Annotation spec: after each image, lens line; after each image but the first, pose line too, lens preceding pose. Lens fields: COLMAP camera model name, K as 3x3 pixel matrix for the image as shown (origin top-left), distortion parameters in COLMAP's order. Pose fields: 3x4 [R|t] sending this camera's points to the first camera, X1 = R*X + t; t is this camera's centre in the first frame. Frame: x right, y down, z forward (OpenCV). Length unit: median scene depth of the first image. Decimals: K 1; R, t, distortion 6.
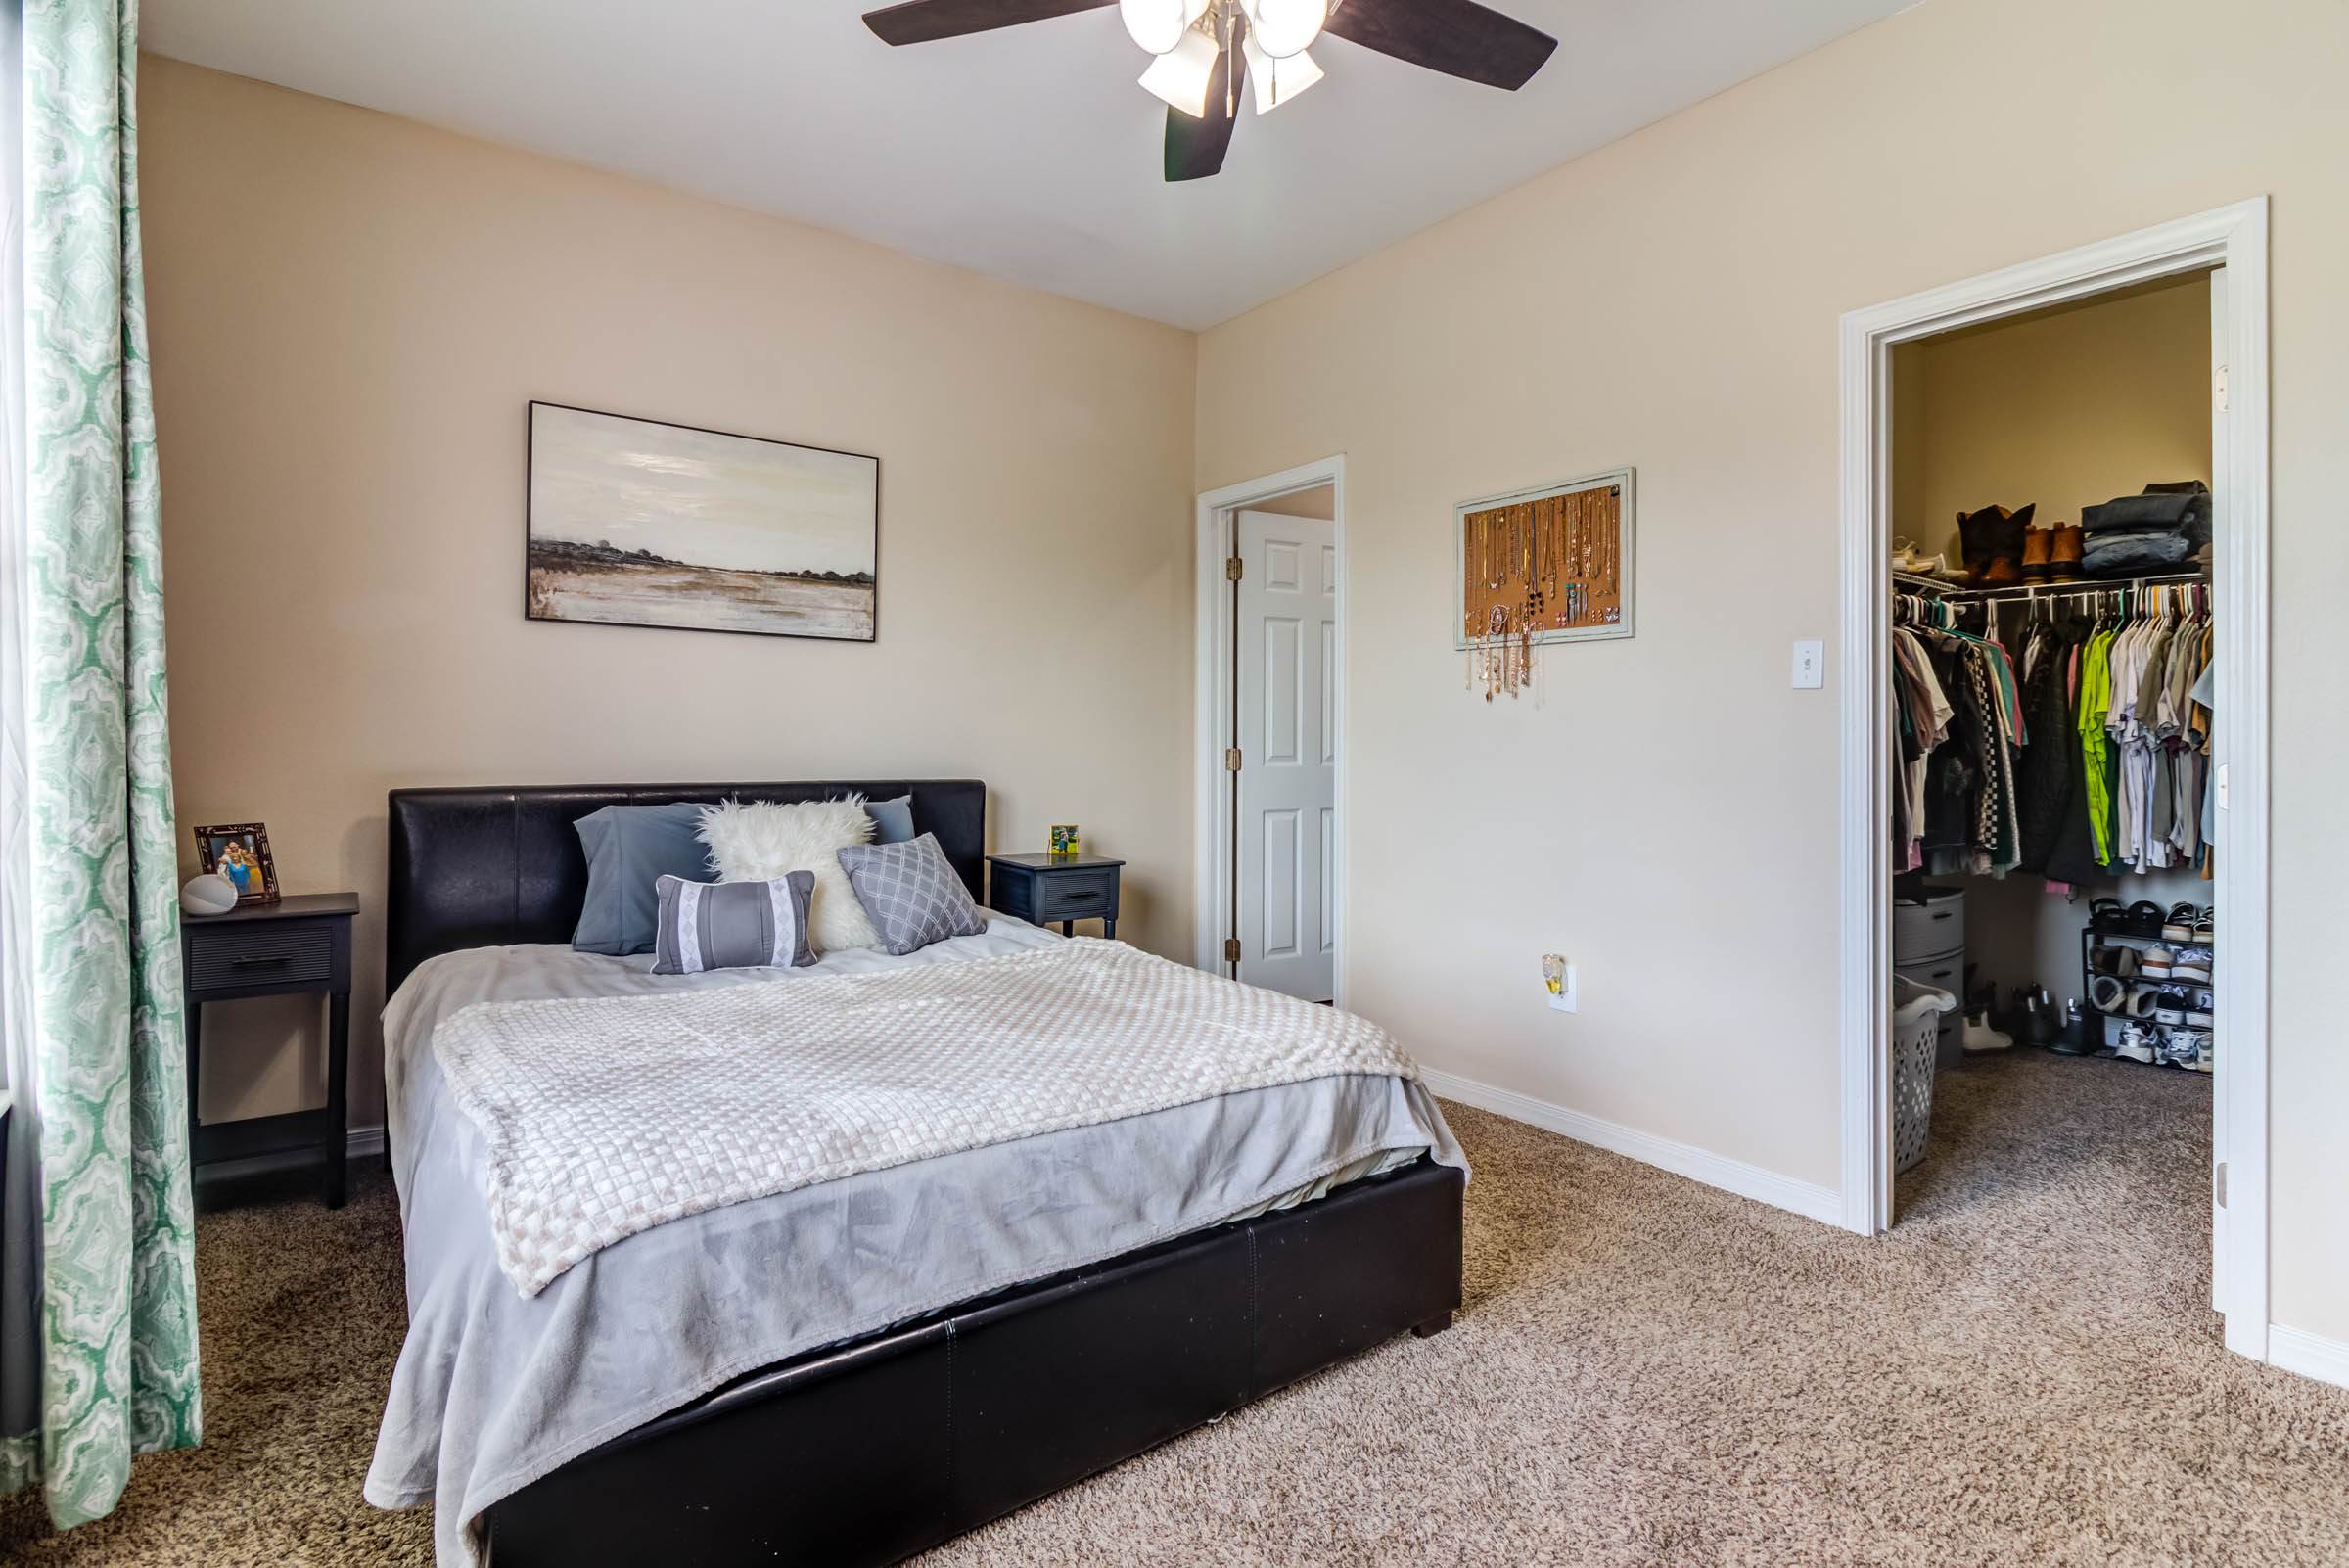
lens RADIAL K [[1120.5, 0, 1242.8], [0, 1120.5, 750.7], [0, 0, 1]] dist [0.017084, -0.013721]
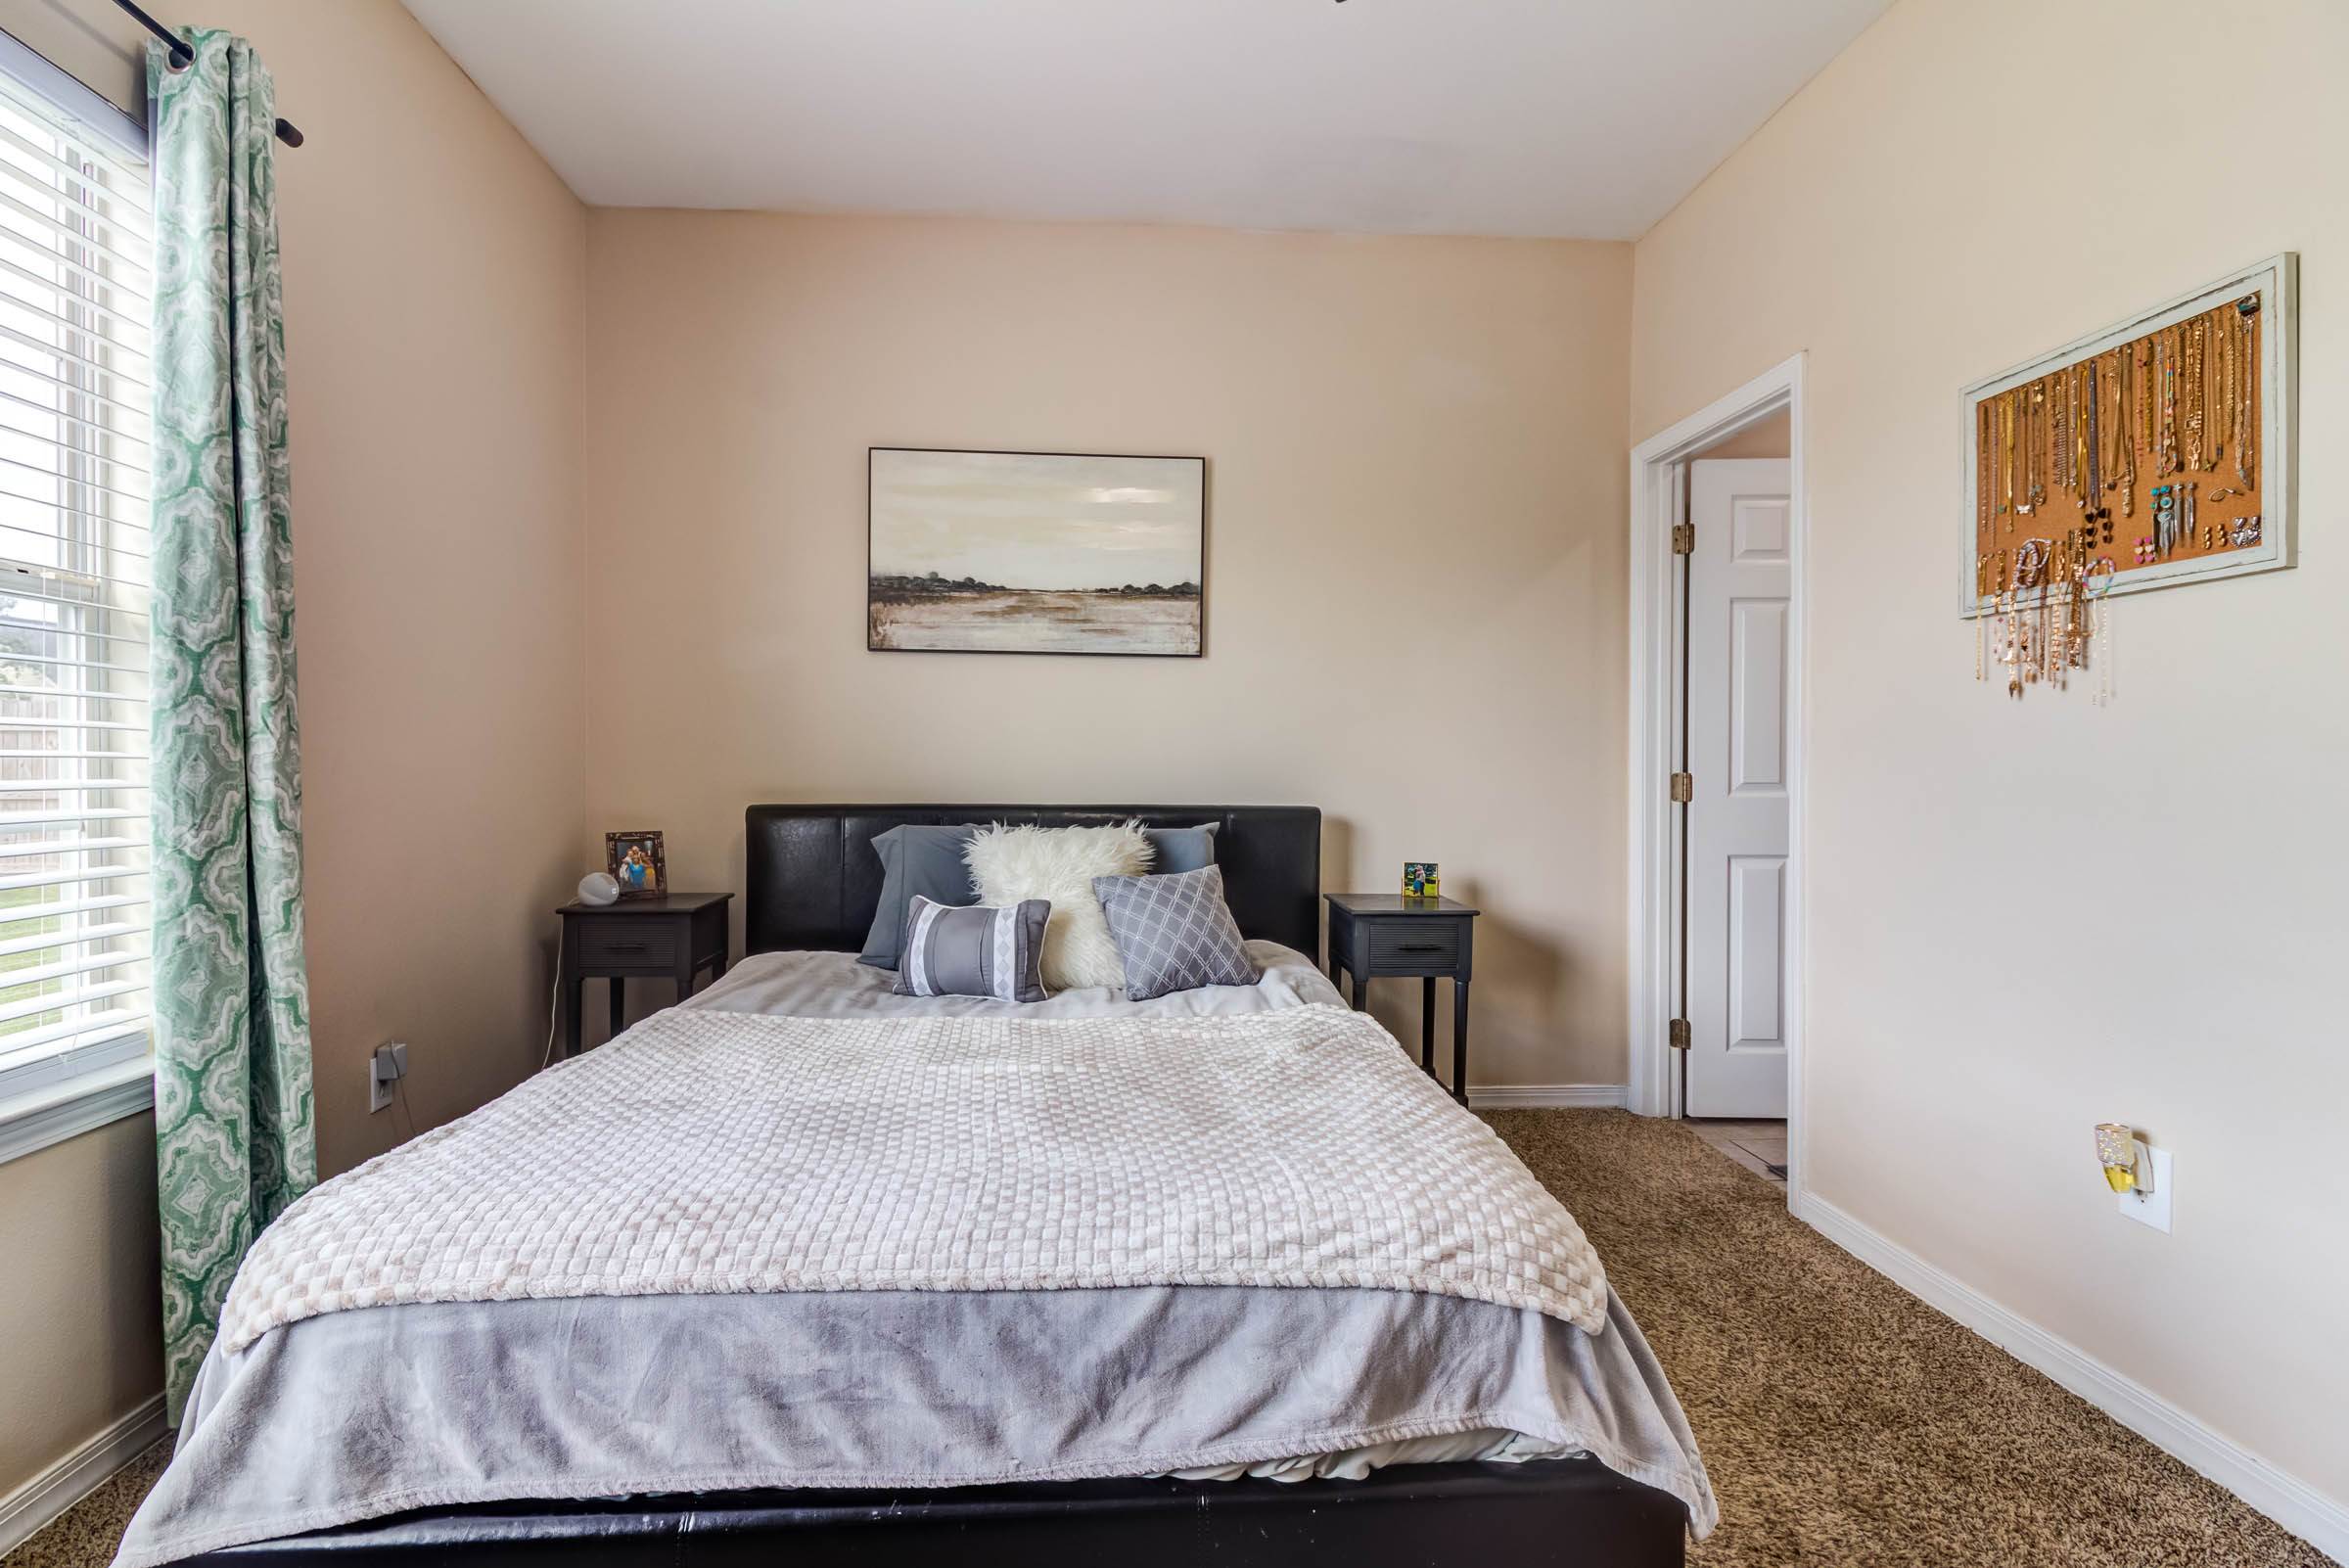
lens RADIAL K [[1120.5, 0, 1182.9], [0, 1120.5, 783.4], [0, 0, 1]] dist [0.017084, -0.013721]
pose [[0.832801, 0.008896, -0.553502, 0.238209], [-0.004797, 0.999949, 0.008854, 0.000426], [0.553552, -0.004718, 0.832801, 0.297388]]
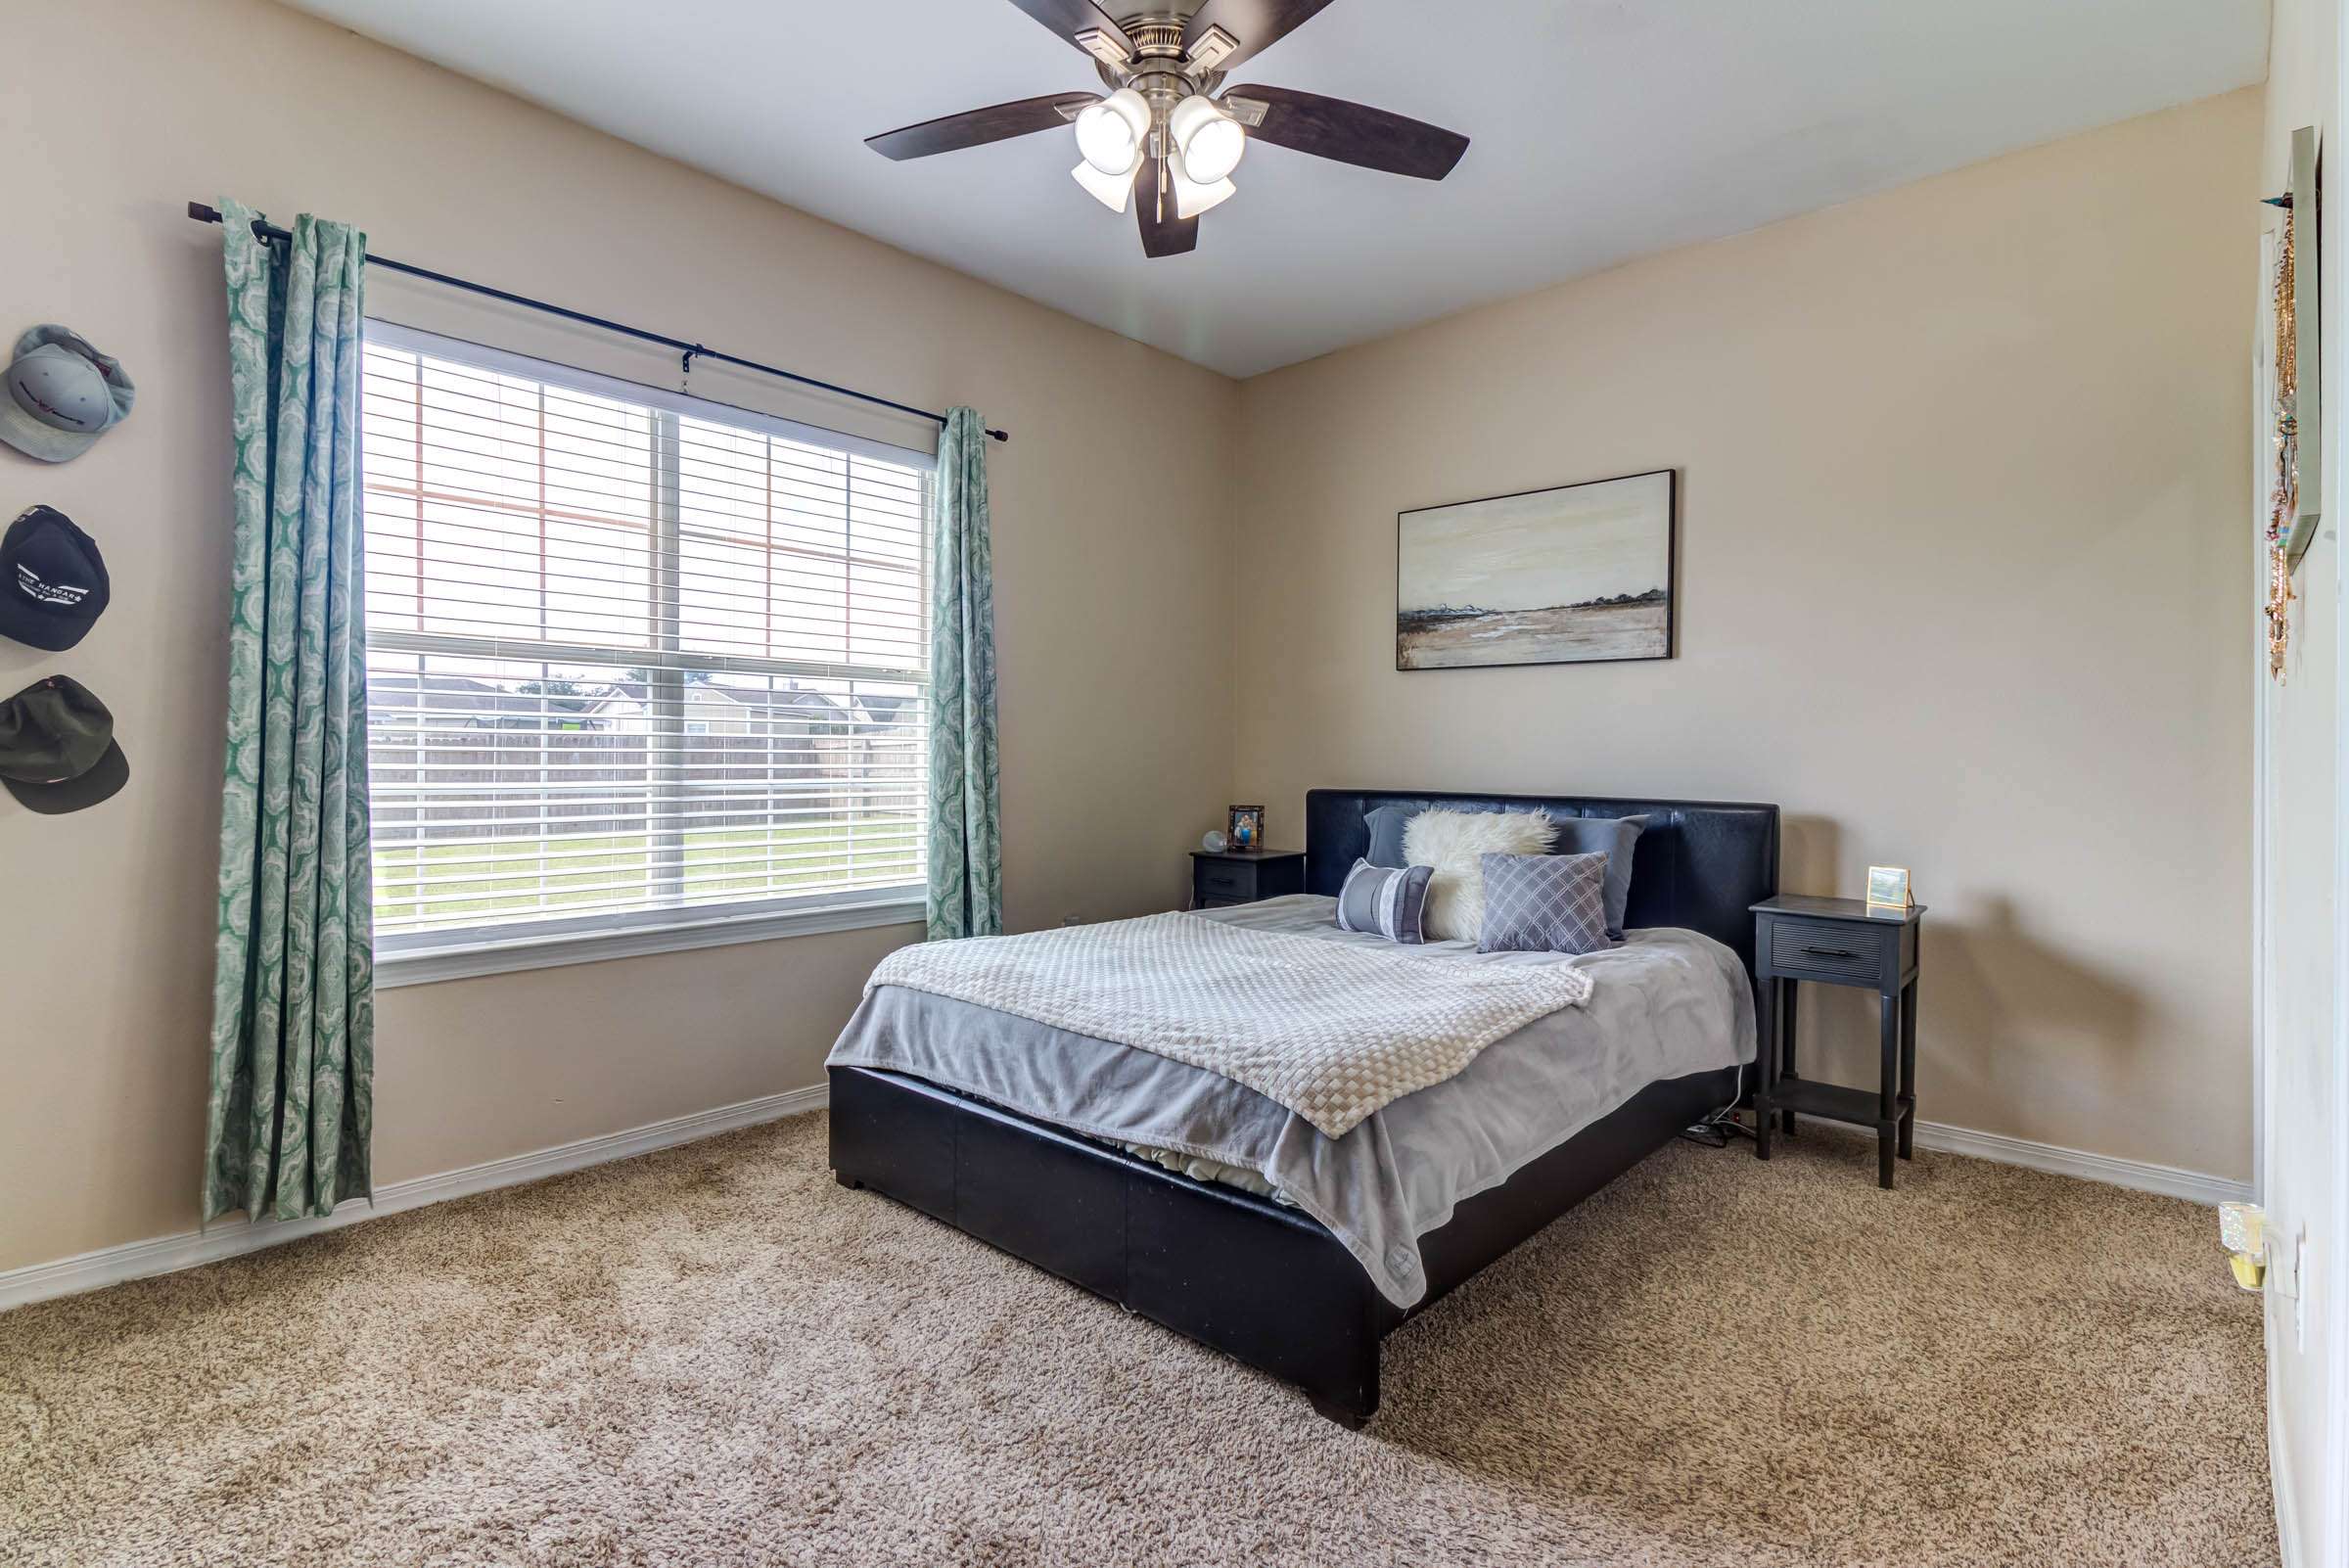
lens RADIAL K [[1120.5, 0, 1155.6], [0, 1120.5, 764.7], [0, 0, 1]] dist [0.017084, -0.013721]
pose [[0.161460, 0.005251, -0.986865, 0.773418], [-0.013771, 0.999900, 0.003067, -0.000579], [0.986783, 0.013095, 0.161516, 0.545782]]
